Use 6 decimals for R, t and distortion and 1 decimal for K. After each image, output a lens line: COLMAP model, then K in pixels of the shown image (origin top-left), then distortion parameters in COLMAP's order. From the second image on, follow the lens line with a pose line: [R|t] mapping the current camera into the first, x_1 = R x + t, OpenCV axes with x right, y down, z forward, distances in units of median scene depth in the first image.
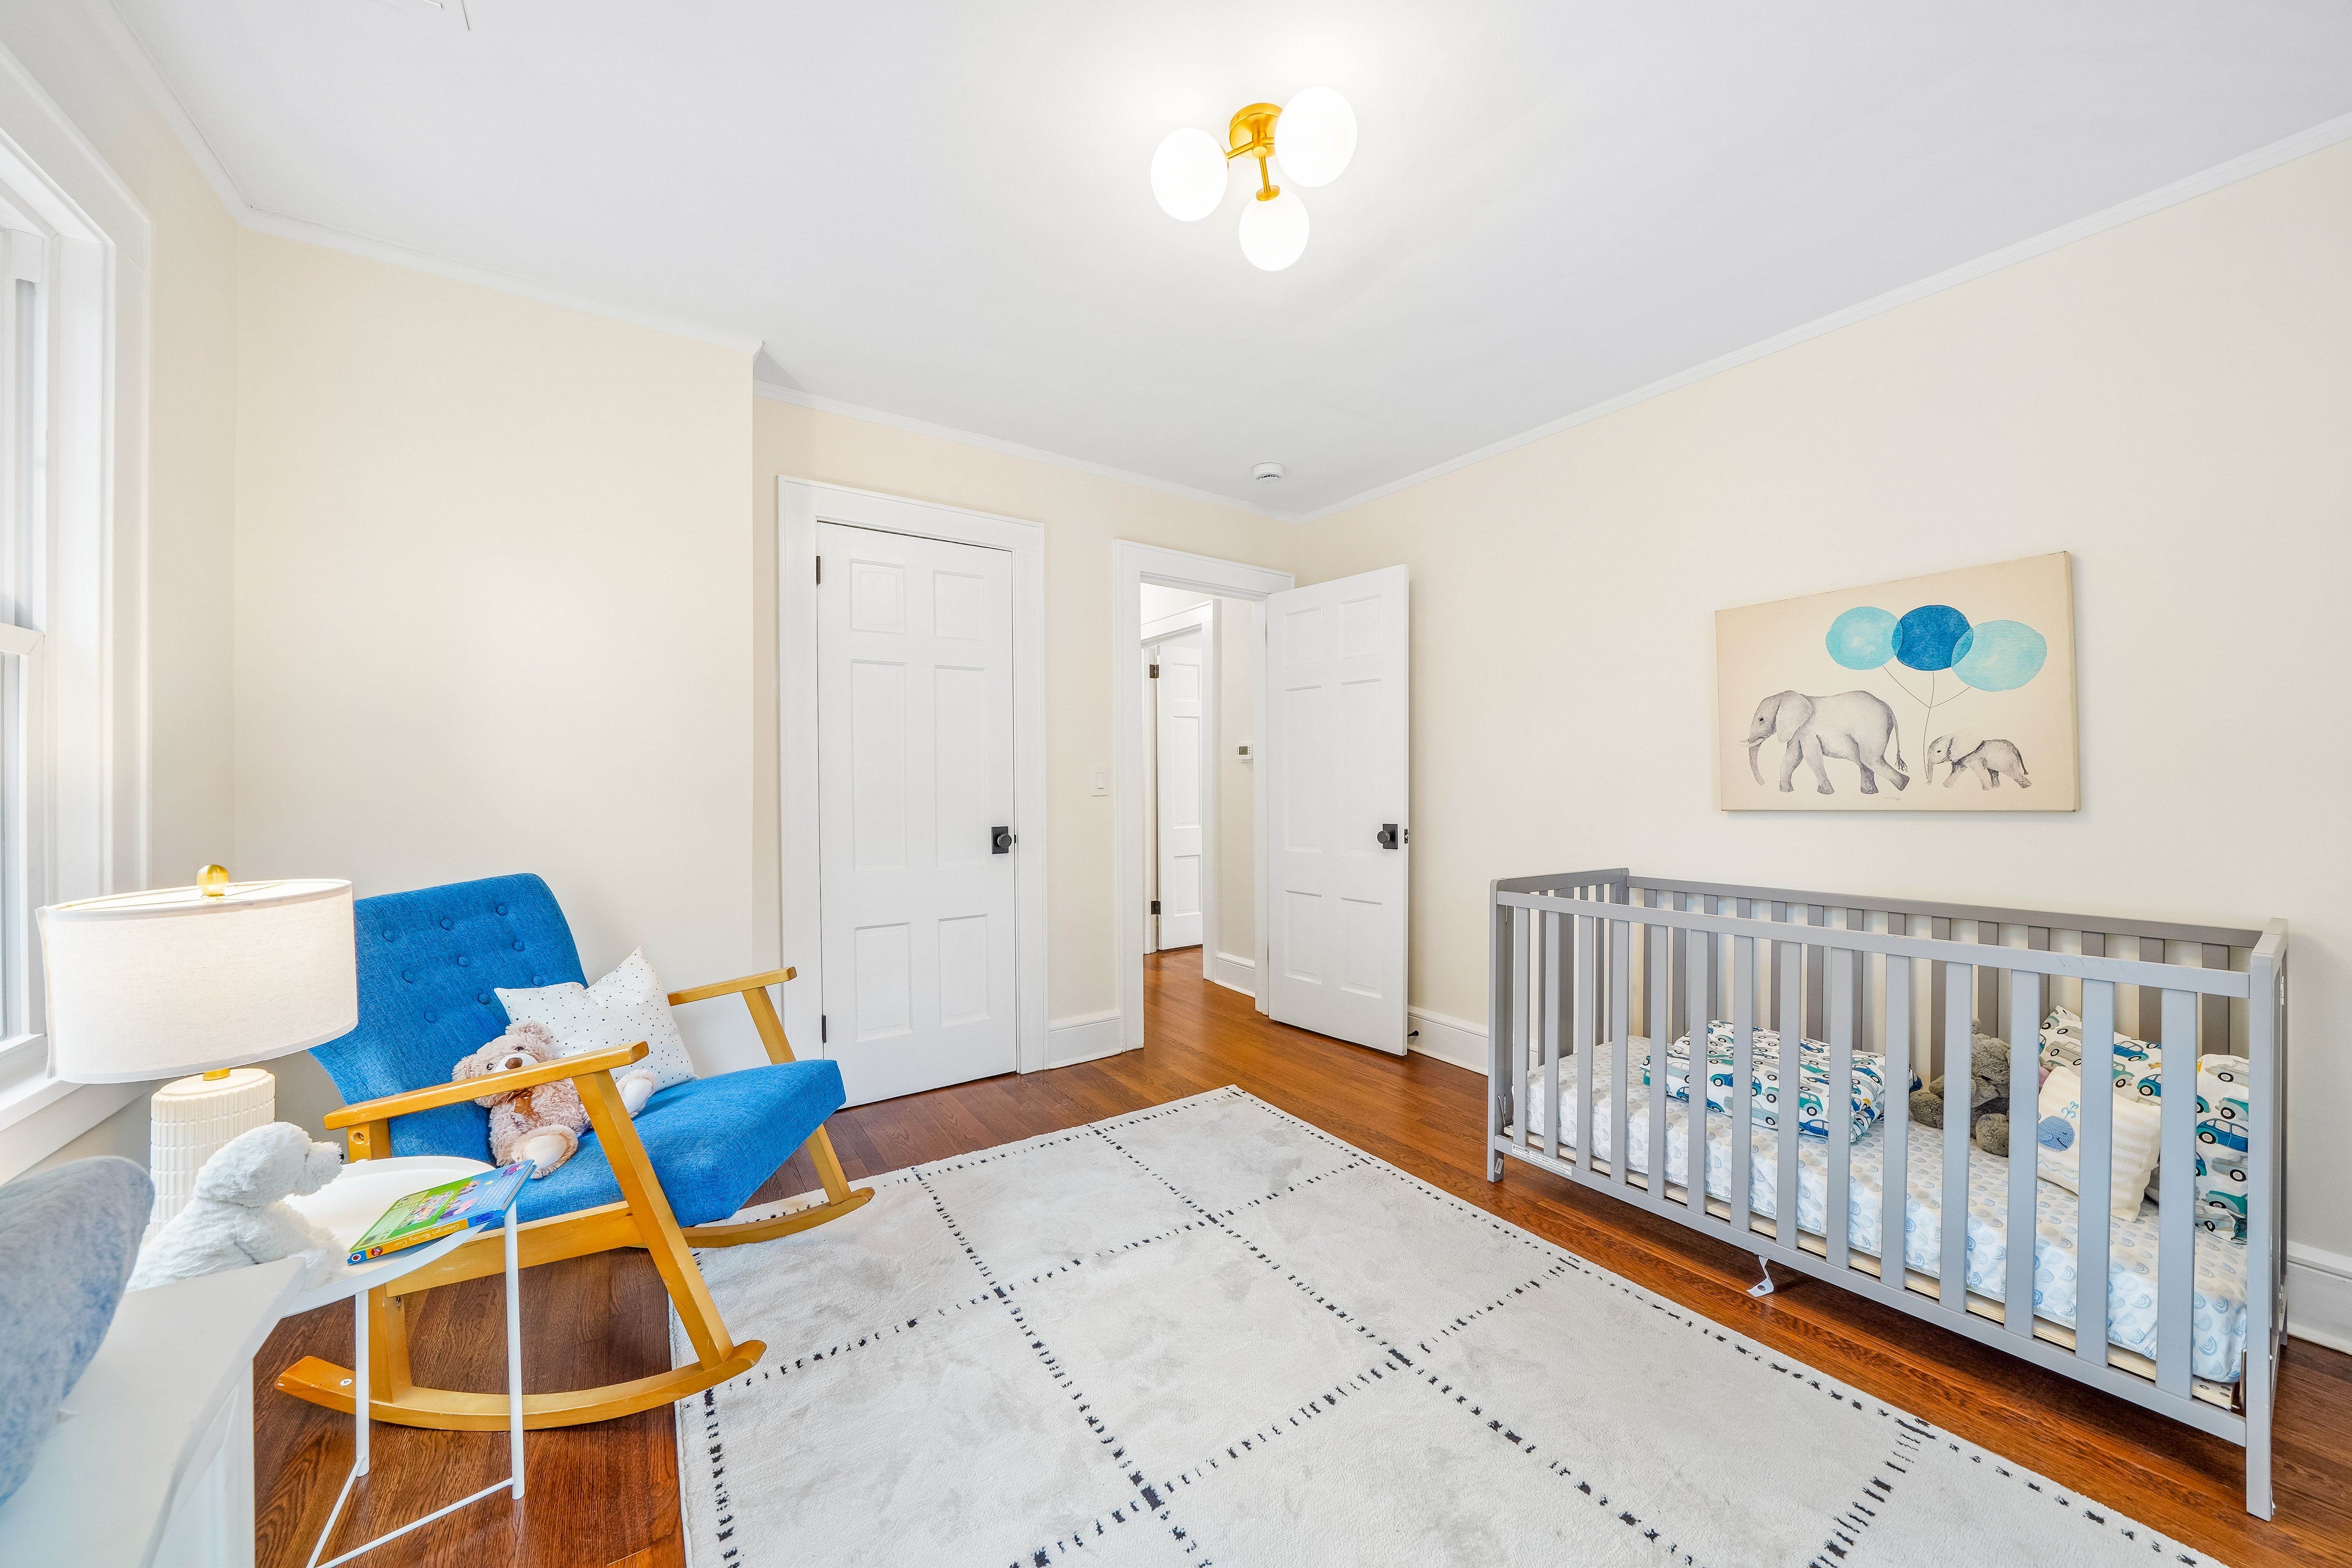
lens RADIAL K [[834.4, 0, 1166.4], [0, 834.4, 779.1], [0, 0, 1]] dist [-0.022574, 0.001699]
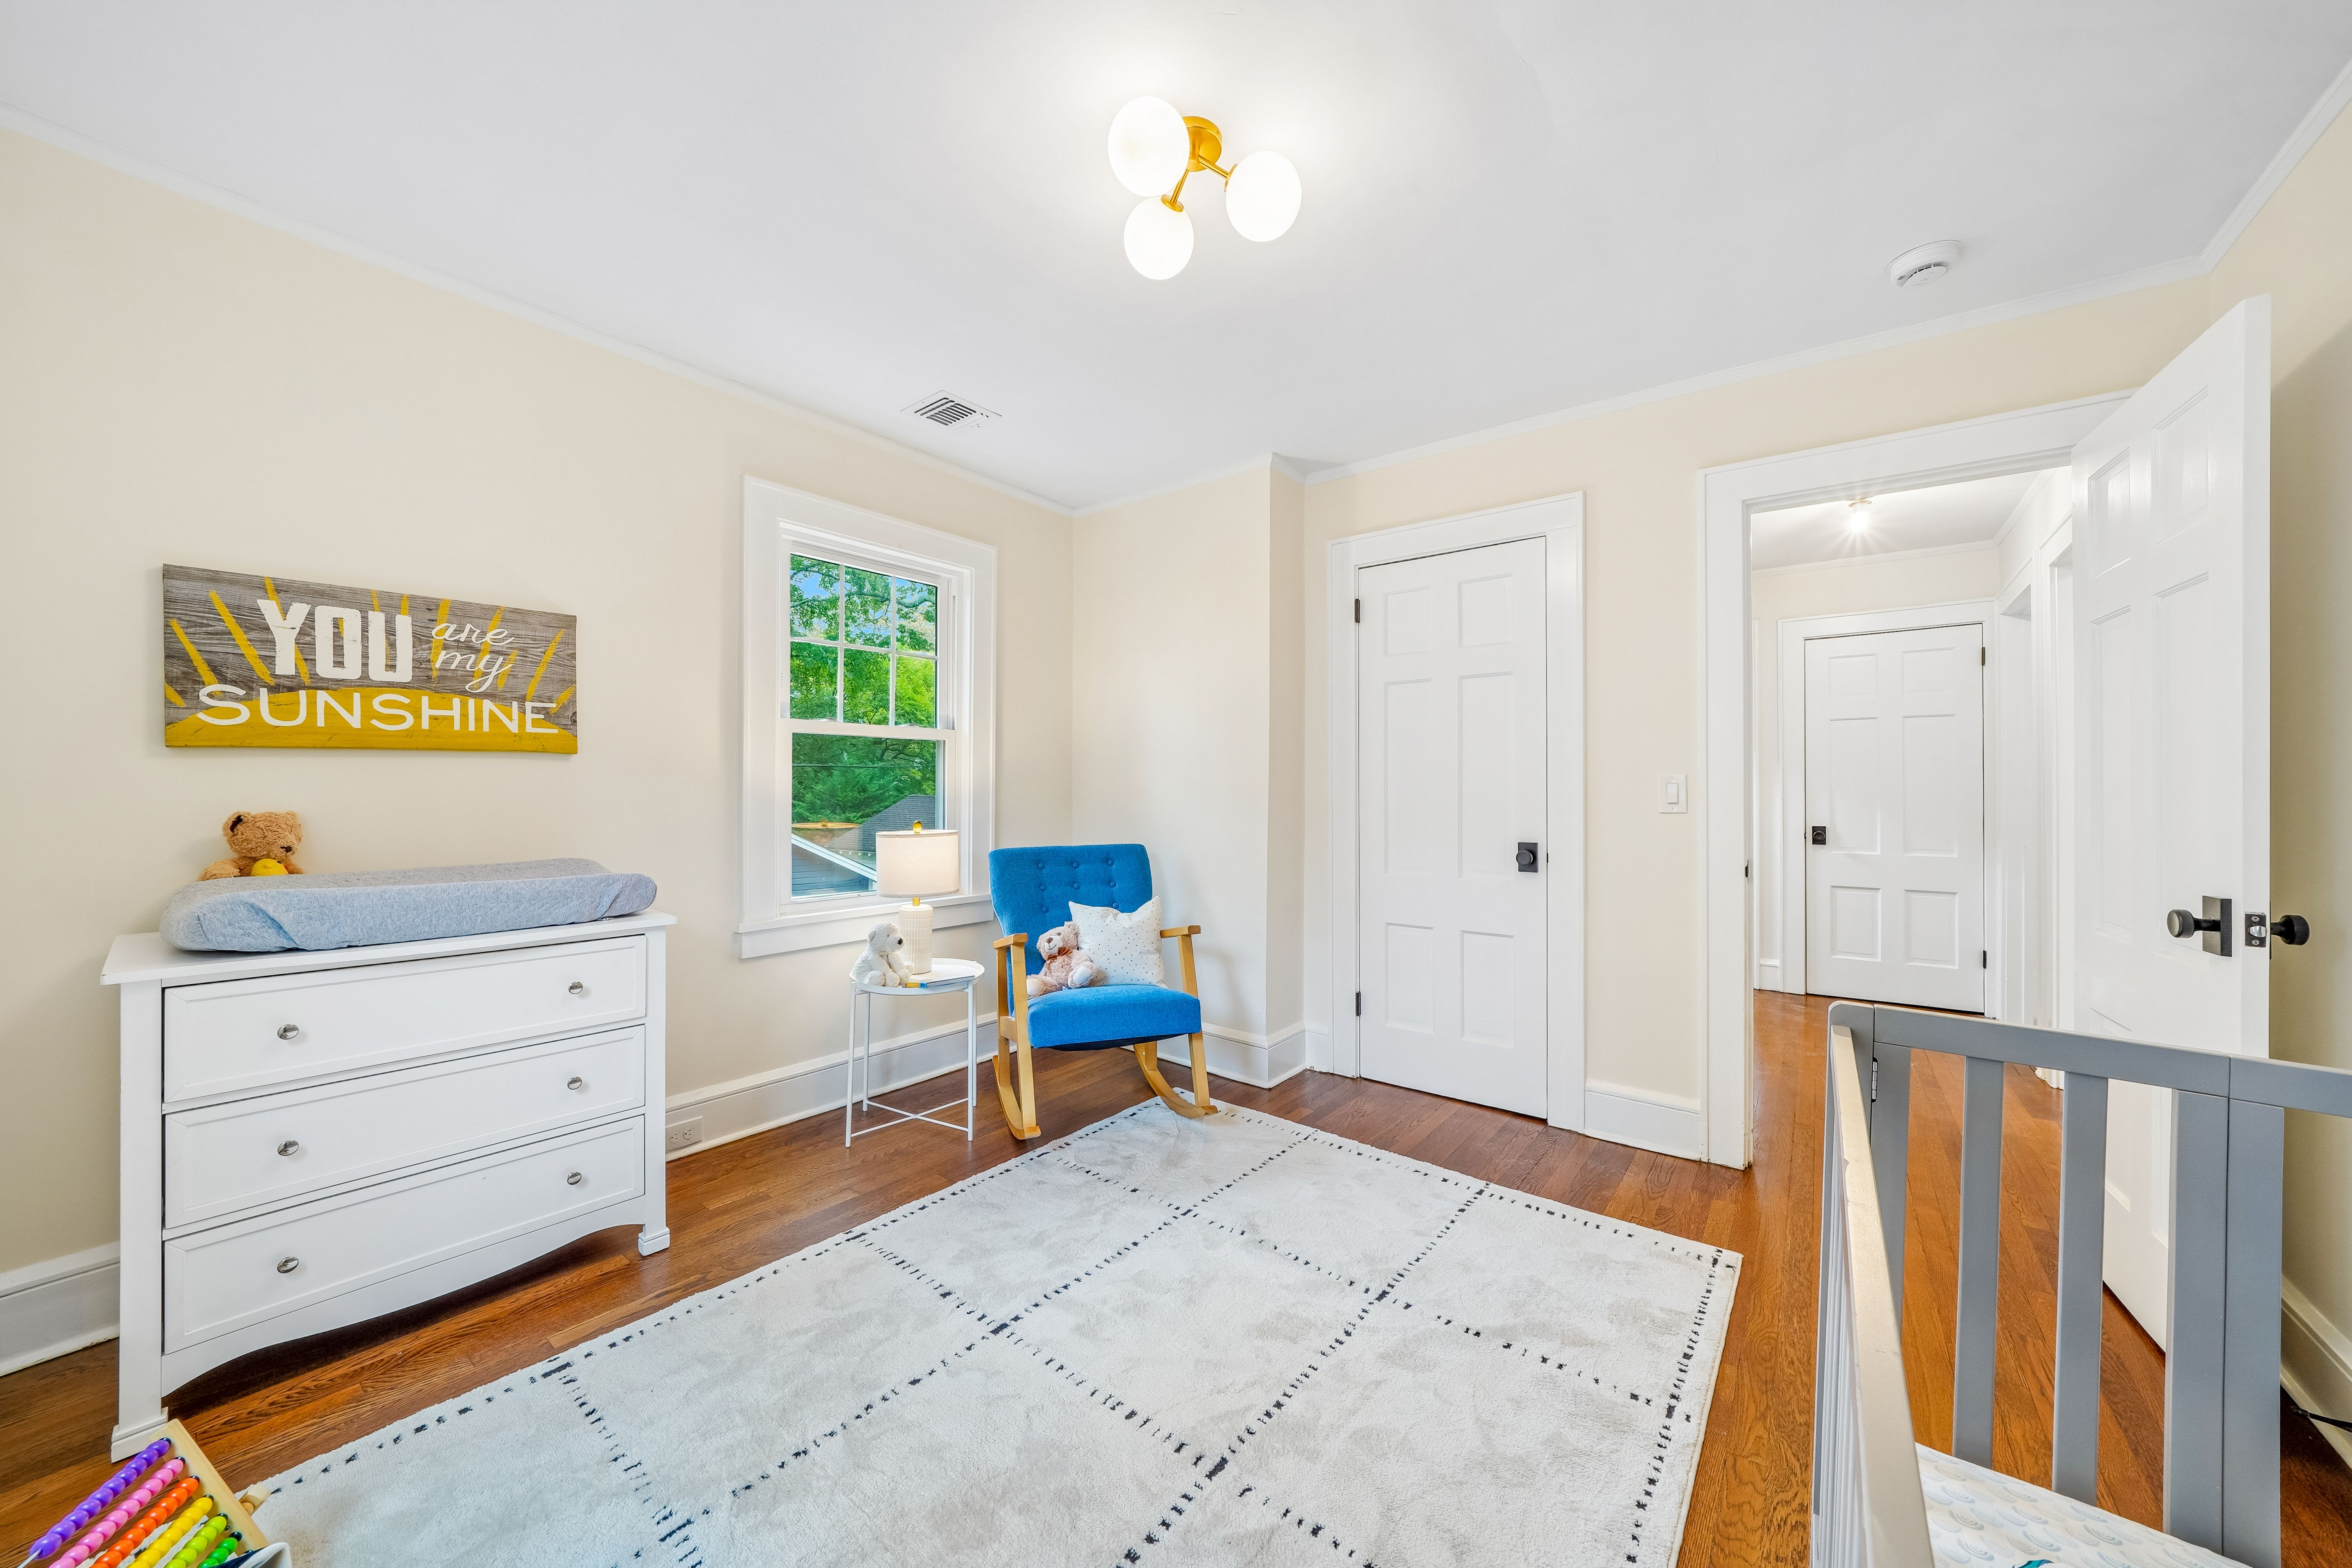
lens RADIAL K [[834.4, 0, 1167.0], [0, 834.4, 789.3], [0, 0, 1]] dist [-0.022574, 0.001699]
pose [[0.287155, 0.004424, -0.957874, 0.630370], [-0.006753, 0.999974, 0.002594, -0.001451], [0.957860, 0.005723, 0.287177, 0.409557]]
